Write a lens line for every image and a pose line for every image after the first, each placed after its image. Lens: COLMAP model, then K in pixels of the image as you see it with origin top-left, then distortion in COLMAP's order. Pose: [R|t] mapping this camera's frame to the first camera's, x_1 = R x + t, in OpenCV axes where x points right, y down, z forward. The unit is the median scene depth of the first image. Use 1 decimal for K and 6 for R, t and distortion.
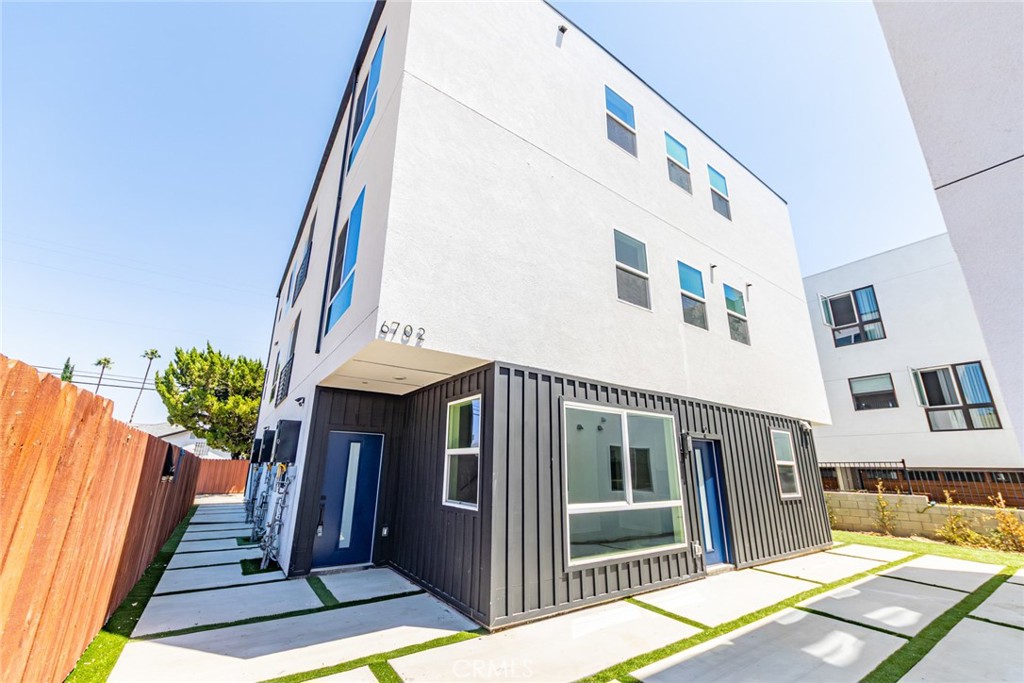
lens RADIAL K [[391.5, 0, 504.1], [0, 391.5, 357.0], [0, 0, 1]] dist [-0.003168, -0.000349]
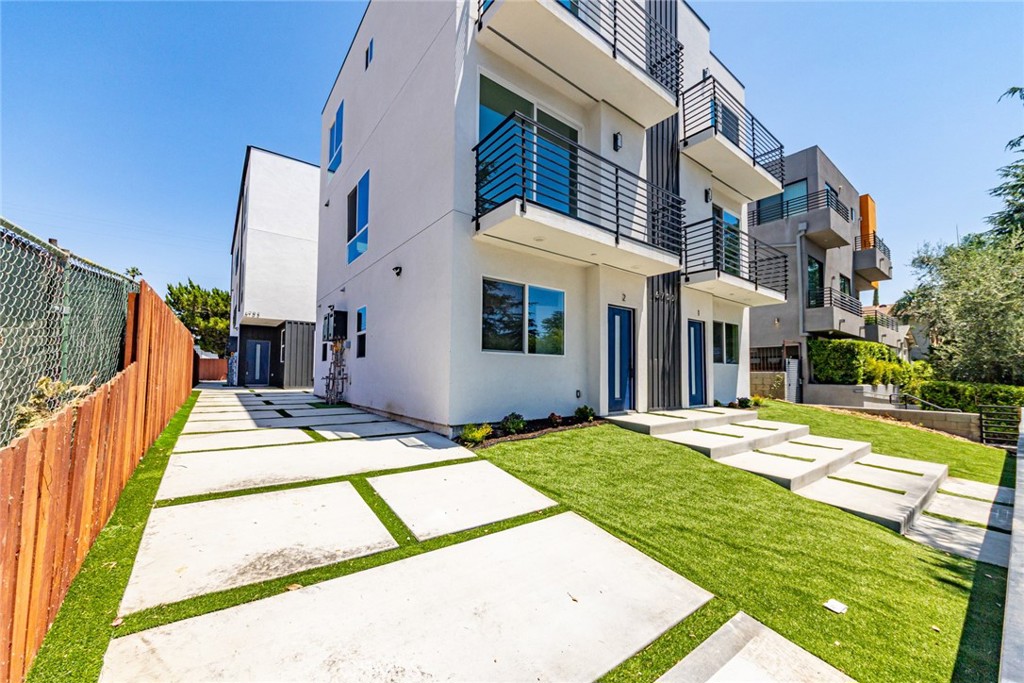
lens RADIAL K [[391.5, 0, 505.5], [0, 391.5, 350.2], [0, 0, 1]] dist [-0.003168, -0.000349]
pose [[0.999532, -0.008665, 0.029329, 0.440074], [0.002078, 0.976043, 0.217570, -0.115541], [-0.030512, -0.217407, 0.975604, -0.601520]]
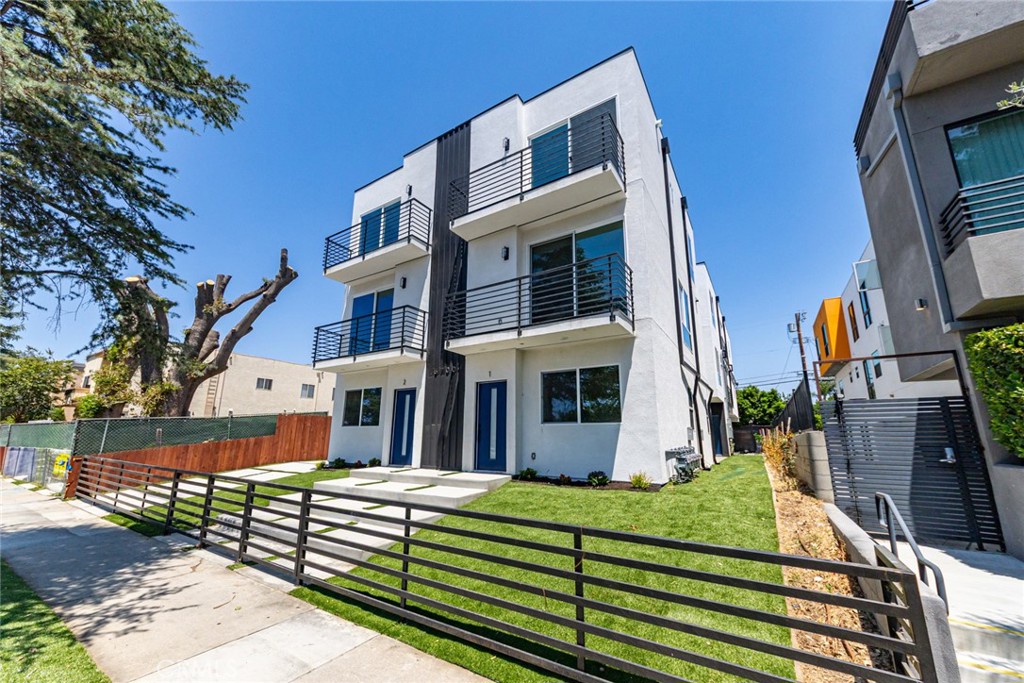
lens RADIAL K [[391.5, 0, 503.9], [0, 391.5, 346.3], [0, 0, 1]] dist [-0.003168, -0.000349]
pose [[0.379198, -0.231243, -0.895955, 1.083667], [0.254501, 0.956990, -0.139283, -0.023912], [0.889628, -0.175205, 0.421740, -0.334193]]
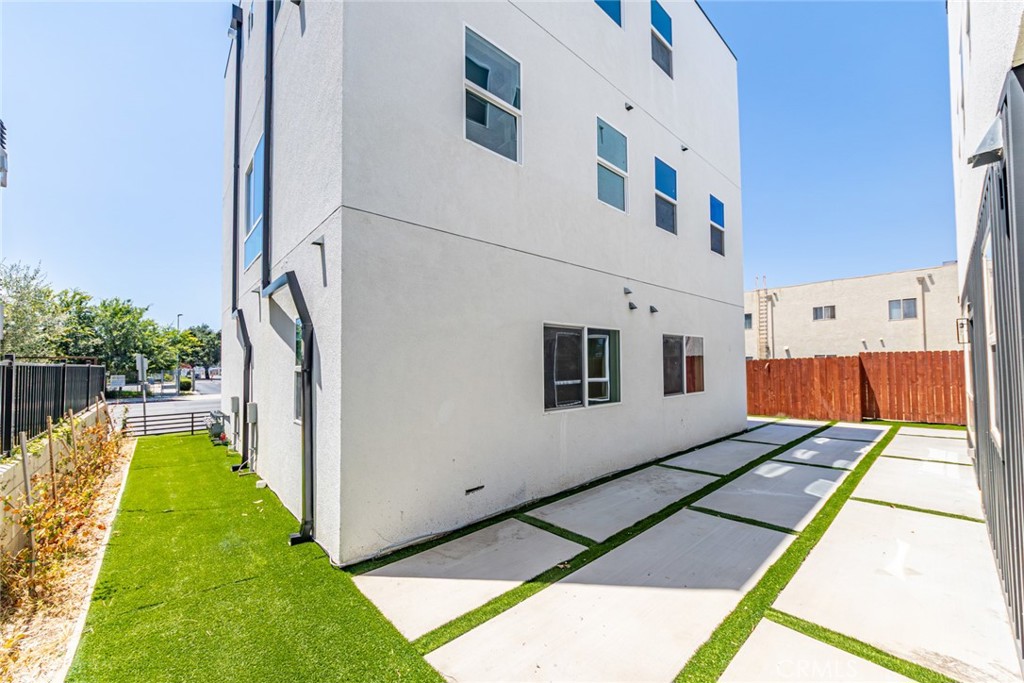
lens RADIAL K [[391.5, 0, 507.3], [0, 391.5, 351.1], [0, 0, 1]] dist [-0.003168, -0.000349]
pose [[-0.993216, -0.004692, -0.116189, 0.452014], [0.032024, 0.949512, -0.312092, 0.144593], [0.111788, -0.313696, -0.942920, 0.507120]]
